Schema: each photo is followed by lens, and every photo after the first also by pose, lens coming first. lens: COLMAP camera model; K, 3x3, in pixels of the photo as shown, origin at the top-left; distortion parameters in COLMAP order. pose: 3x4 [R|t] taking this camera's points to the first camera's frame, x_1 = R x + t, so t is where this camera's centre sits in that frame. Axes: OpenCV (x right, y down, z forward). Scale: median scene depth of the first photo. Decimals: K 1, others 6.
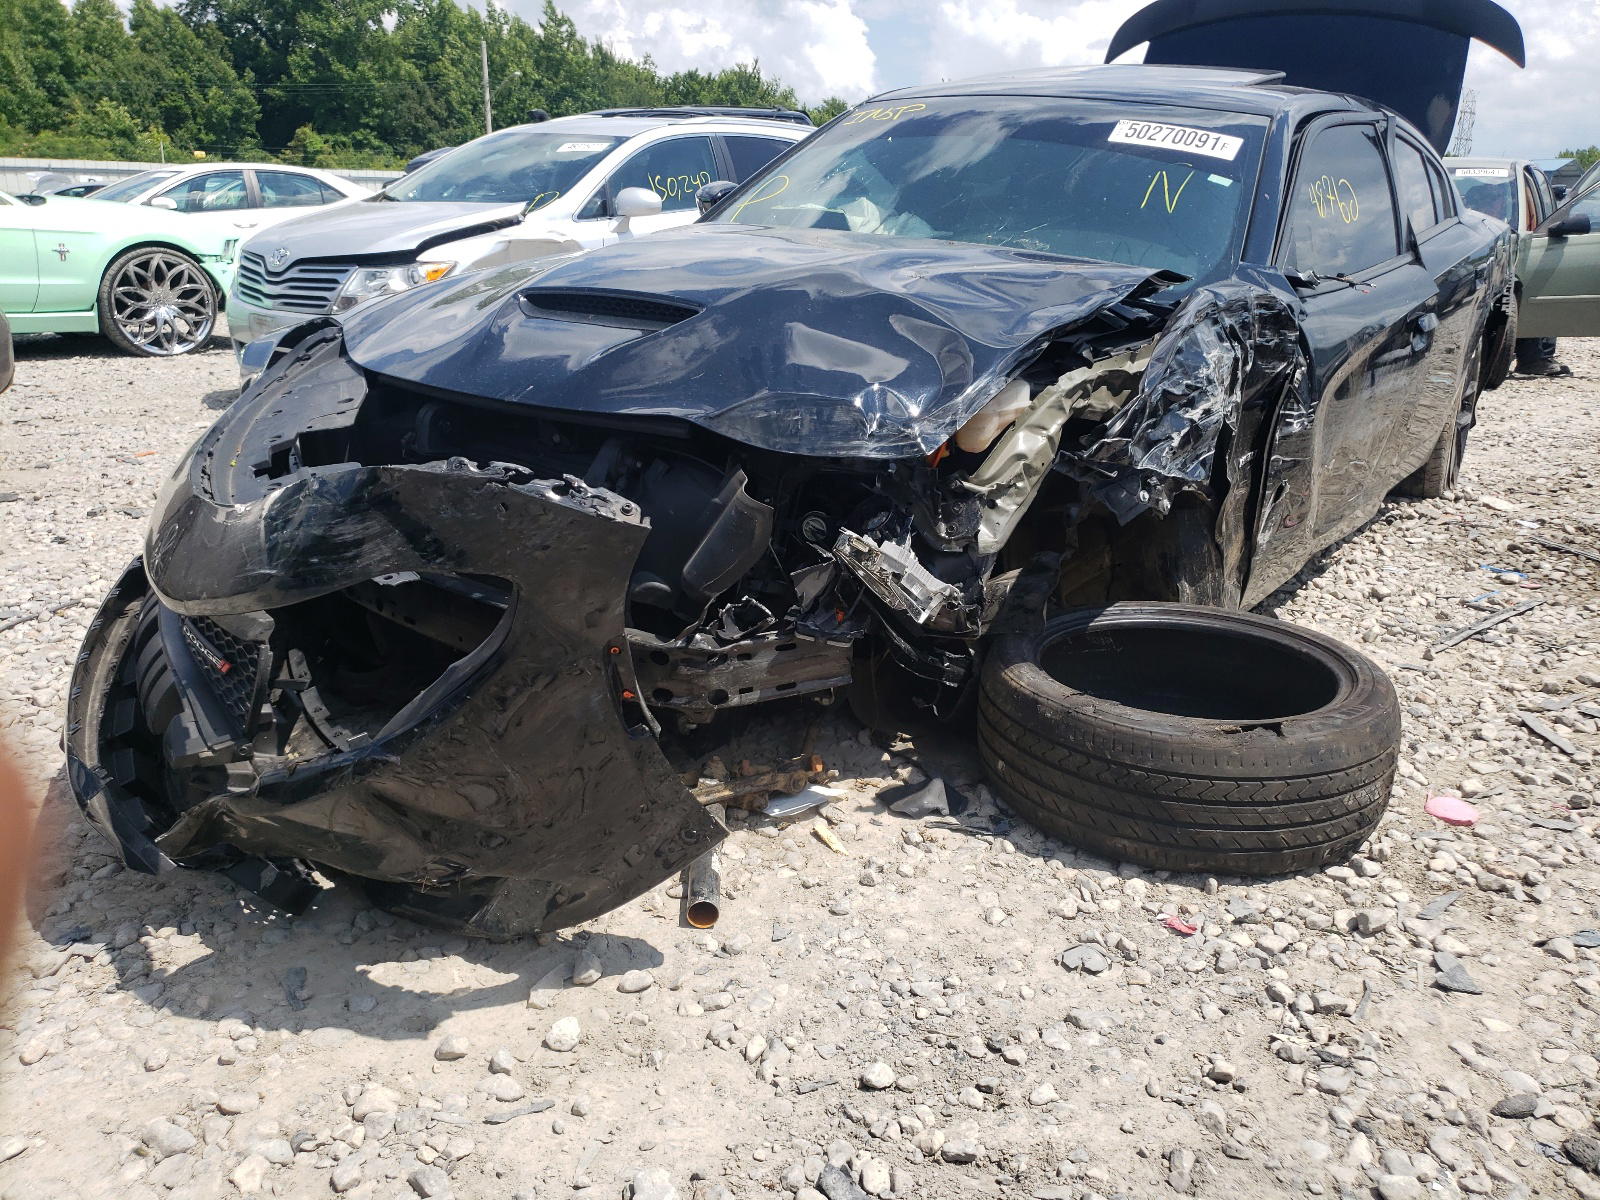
lens RADIAL K [[1220.9, 0, 810.9], [0, 1220.9, 601.2], [0, 0, 1]] dist [-0.002726, 0.026213]
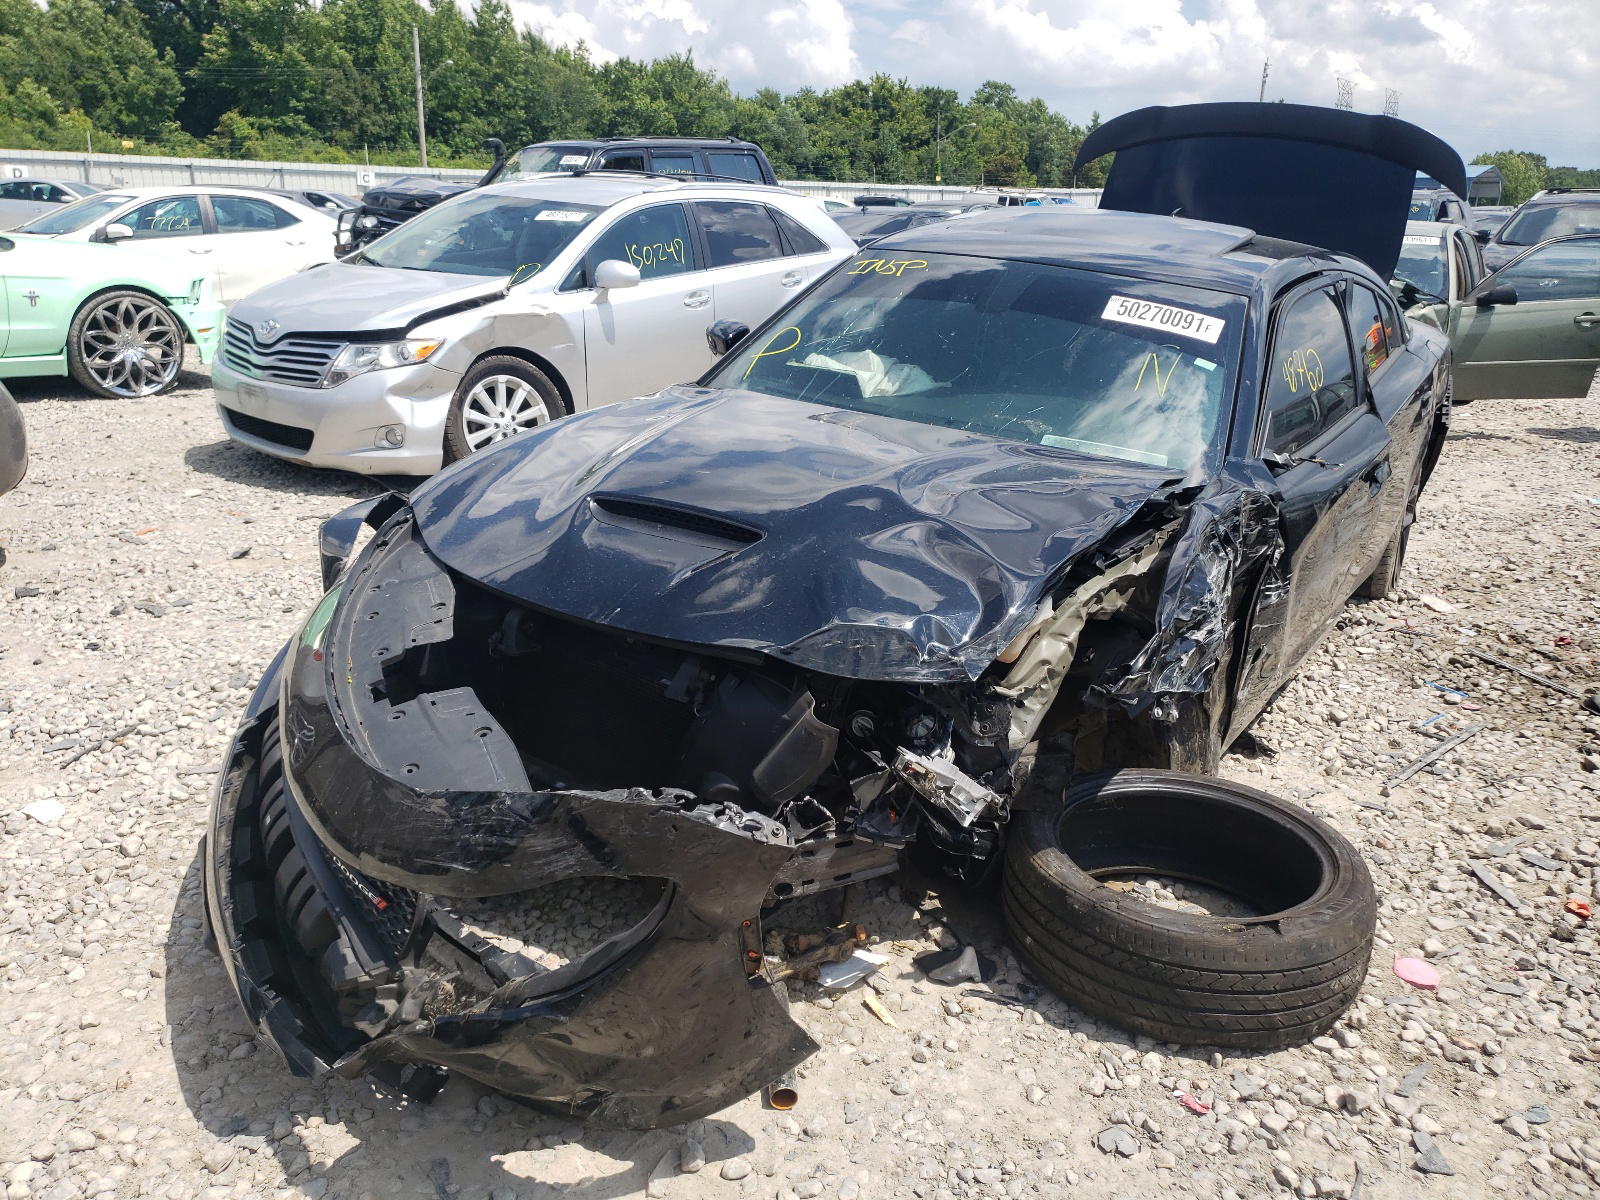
lens RADIAL K [[1220.9, 0, 783.4], [0, 1220.9, 601.5], [0, 0, 1]] dist [-0.002726, 0.026213]
pose [[0.999354, 0.005060, 0.035592, -0.107555], [-0.005392, 0.999943, 0.009240, -0.179505], [-0.035543, -0.009426, 0.999324, -0.116402]]
